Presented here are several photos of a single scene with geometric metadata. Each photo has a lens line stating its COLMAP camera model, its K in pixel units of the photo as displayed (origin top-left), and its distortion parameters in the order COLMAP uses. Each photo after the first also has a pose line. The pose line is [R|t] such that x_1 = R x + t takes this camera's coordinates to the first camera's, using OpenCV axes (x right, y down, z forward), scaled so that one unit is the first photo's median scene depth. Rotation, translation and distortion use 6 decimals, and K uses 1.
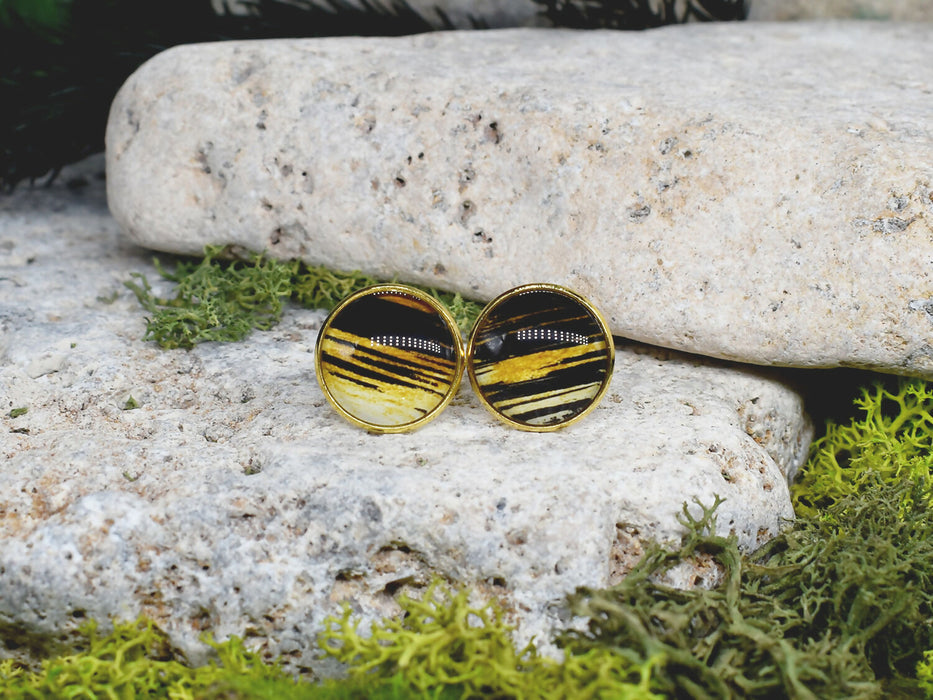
lens RADIAL K [[2196.1, 0, 498.3], [0, 2196.1, 339.3], [0, 0, 1]] dist [-0.062087, 0.000000]
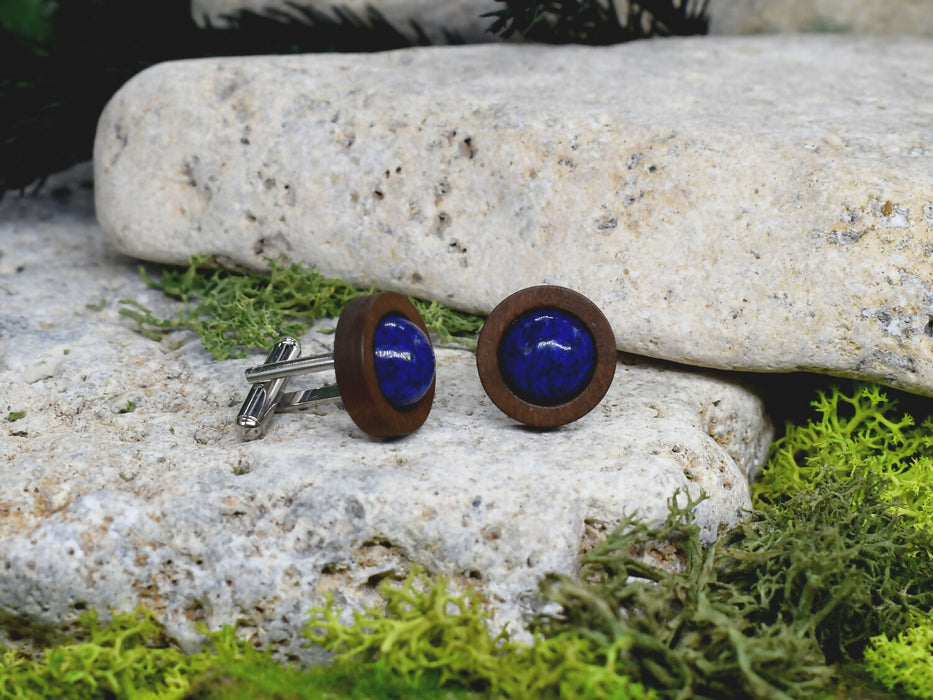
lens RADIAL K [[2306.4, 0, 503.9], [0, 2306.4, 324.7], [0, 0, 1]] dist [-0.046537, 0.000000]
pose [[0.999873, -0.001927, 0.015792, -0.002836], [0.001995, 0.999989, -0.004257, -0.005838], [-0.015784, 0.004288, 0.999866, -0.114924]]
